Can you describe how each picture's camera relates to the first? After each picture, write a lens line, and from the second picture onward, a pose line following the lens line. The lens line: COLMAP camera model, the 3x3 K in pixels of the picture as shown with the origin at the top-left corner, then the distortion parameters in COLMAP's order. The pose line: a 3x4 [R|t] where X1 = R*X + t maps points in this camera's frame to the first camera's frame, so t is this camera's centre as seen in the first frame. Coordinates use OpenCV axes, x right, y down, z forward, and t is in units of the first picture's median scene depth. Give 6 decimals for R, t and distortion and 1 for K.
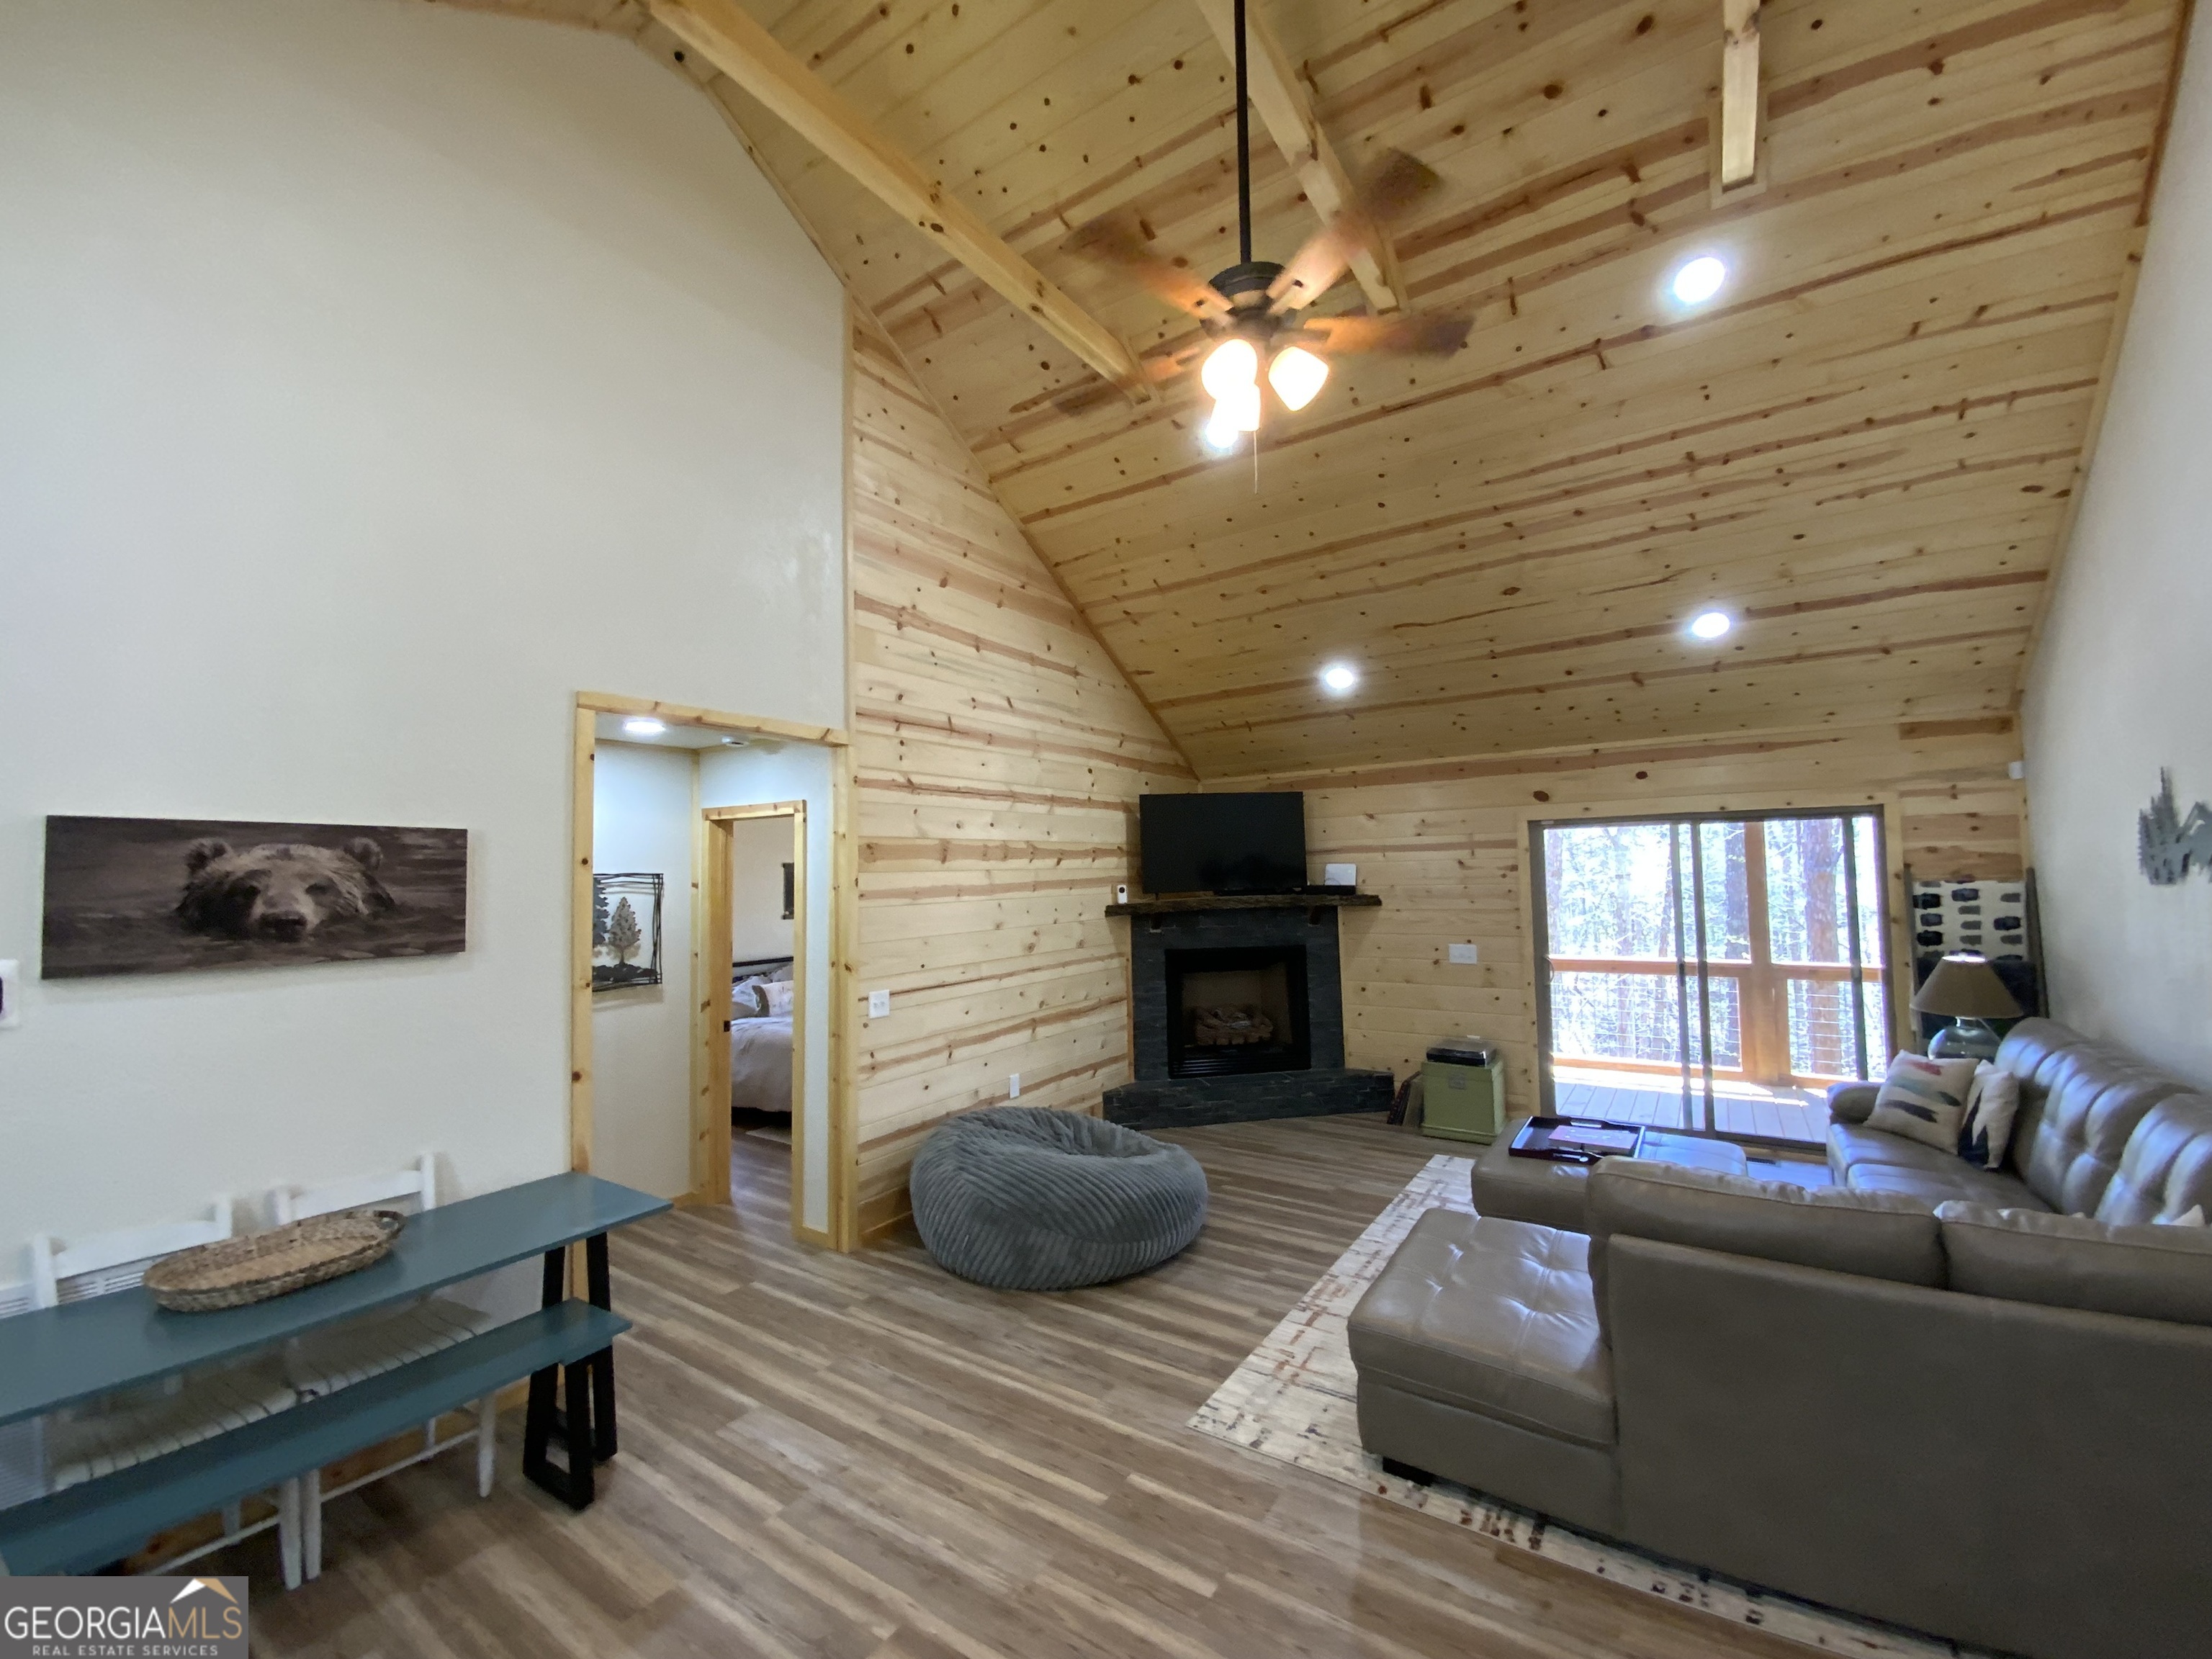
lens RADIAL K [[888.3, 0, 1108.4], [0, 888.3, 829.0], [0, 0, 1]] dist [0.015381, -0.016248]
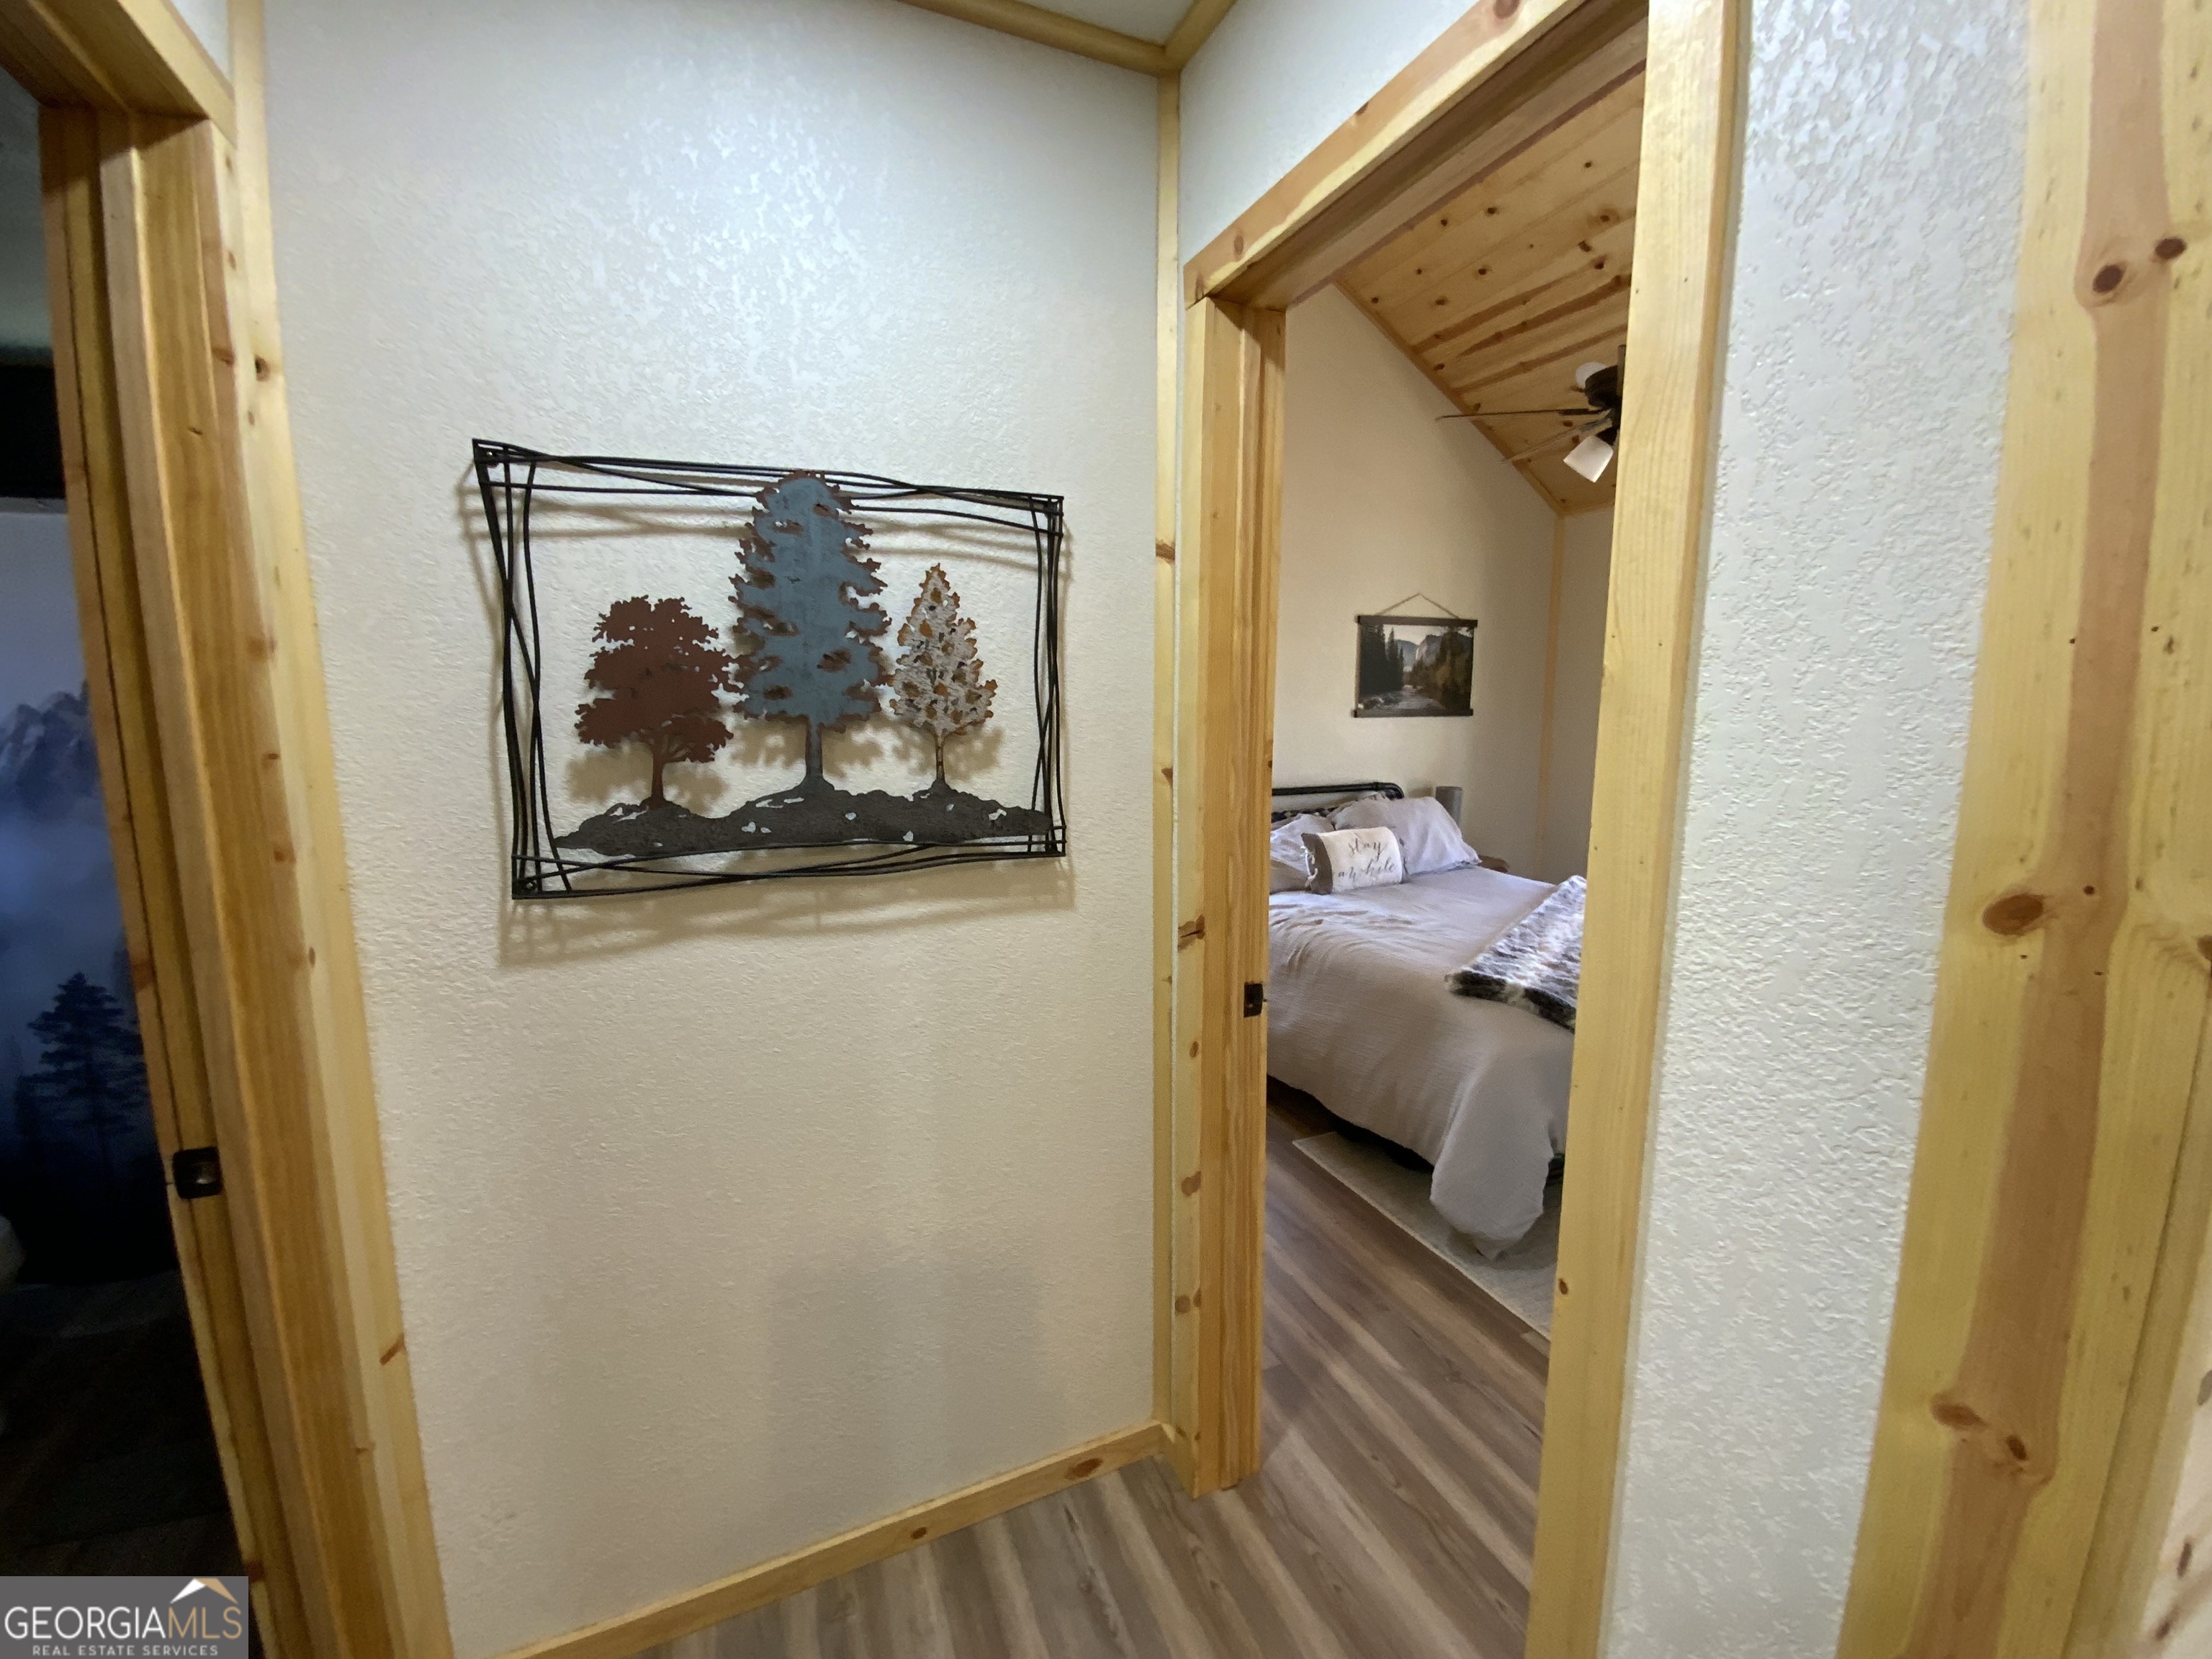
lens RADIAL K [[891.4, 0, 1107.2], [0, 891.4, 828.9], [0, 0, 1]] dist [0.014258, -0.016271]
pose [[0.838301, 0.090916, -0.537573, -0.329213], [0.016144, 0.981427, 0.191158, 0.106323], [0.544968, -0.168927, 0.821263, 0.773937]]
